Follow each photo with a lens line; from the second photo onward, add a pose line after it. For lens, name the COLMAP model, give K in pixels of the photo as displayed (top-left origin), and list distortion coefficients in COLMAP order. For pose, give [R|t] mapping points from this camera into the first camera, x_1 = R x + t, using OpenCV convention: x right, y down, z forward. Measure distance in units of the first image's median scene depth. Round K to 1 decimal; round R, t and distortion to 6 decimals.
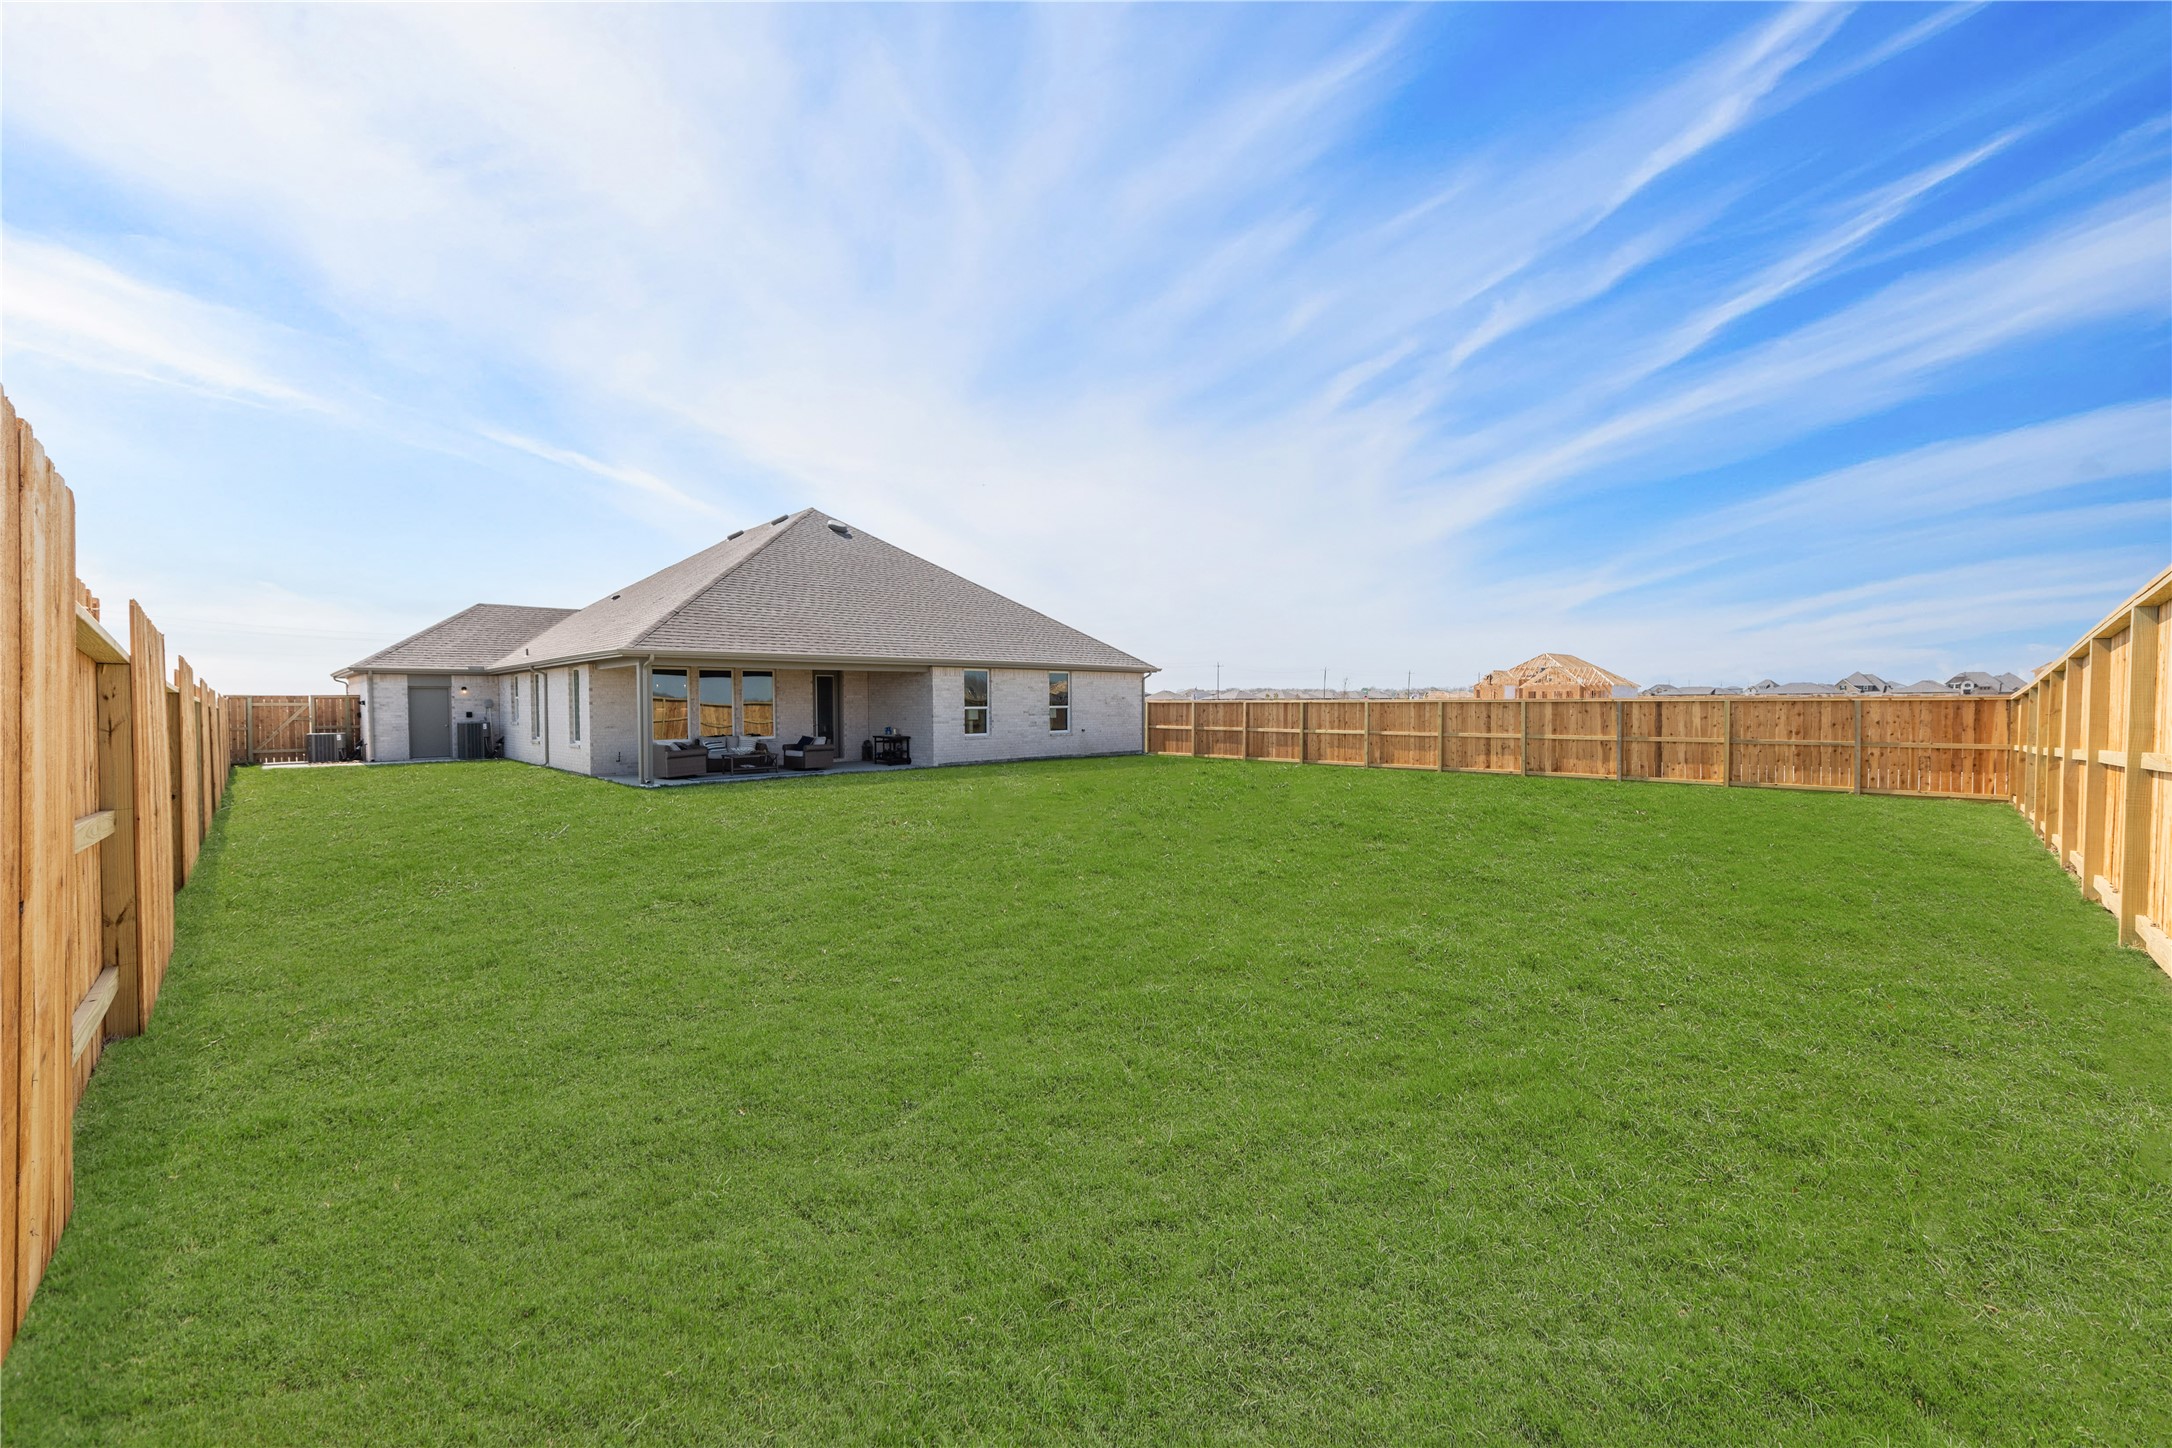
lens RADIAL K [[857.4, 0, 1083.0], [0, 857.4, 696.7], [0, 0, 1]] dist [0.008091, -0.000524]
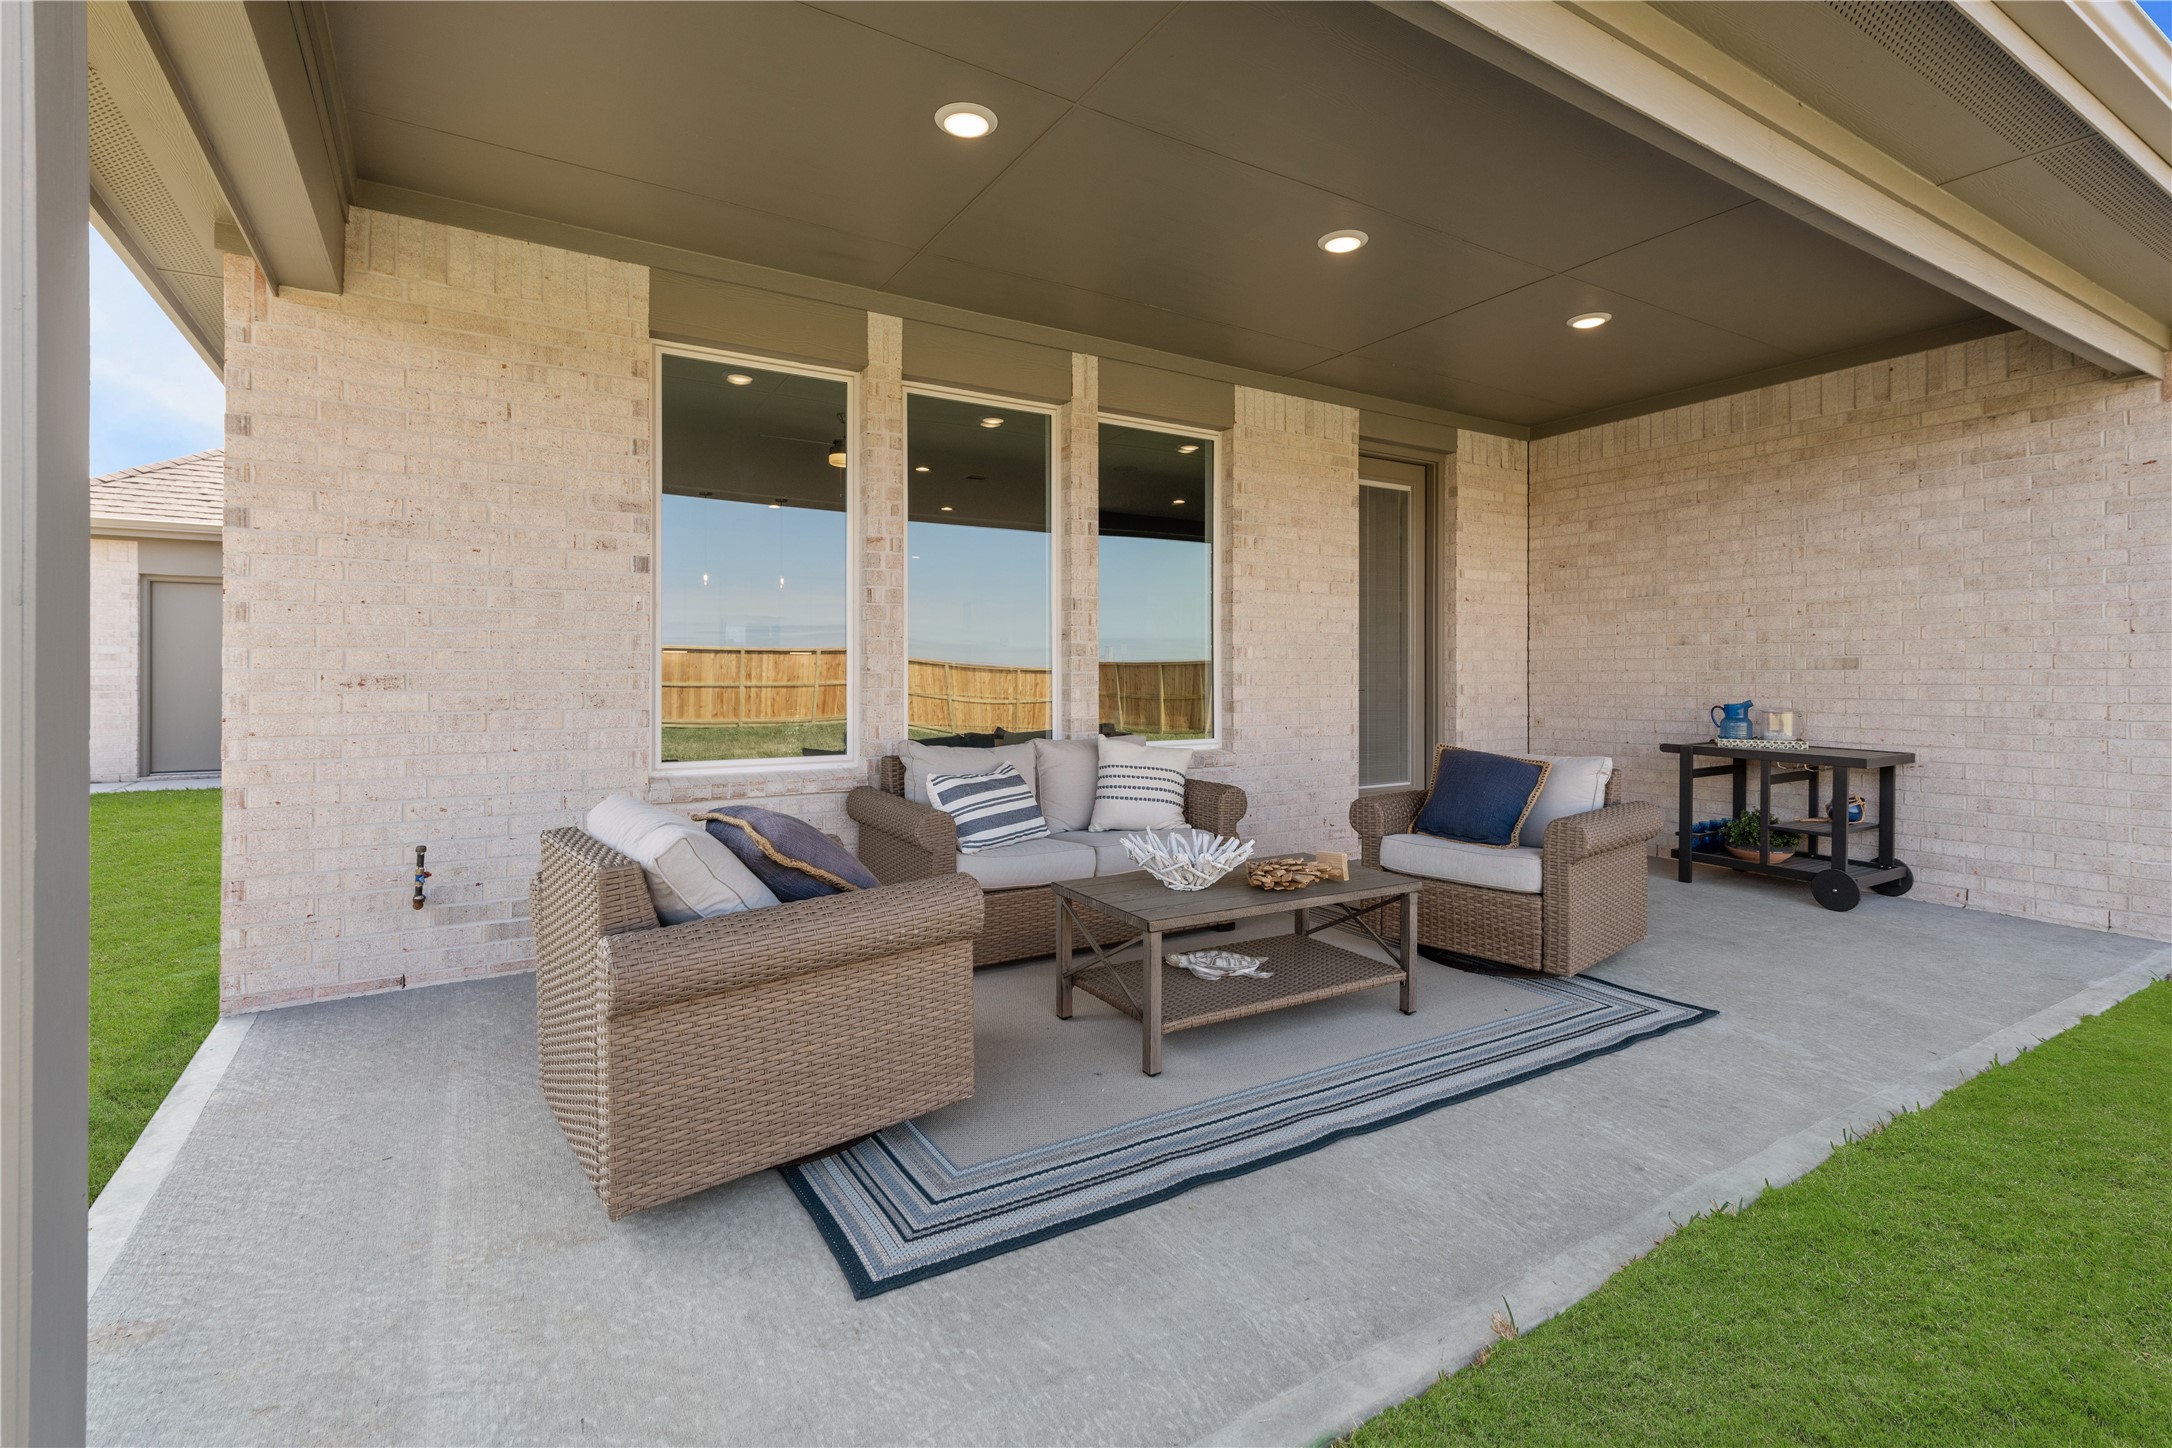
lens RADIAL K [[1011.1, 0, 1084.6], [0, 1011.1, 663.4], [0, 0, 1]] dist [-0.000340, -0.000028]
pose [[0.978006, 0.004127, -0.208536, -0.335660], [-0.005165, 0.999977, -0.004435, 0.028174], [0.208513, 0.005415, 0.978005, 0.735978]]
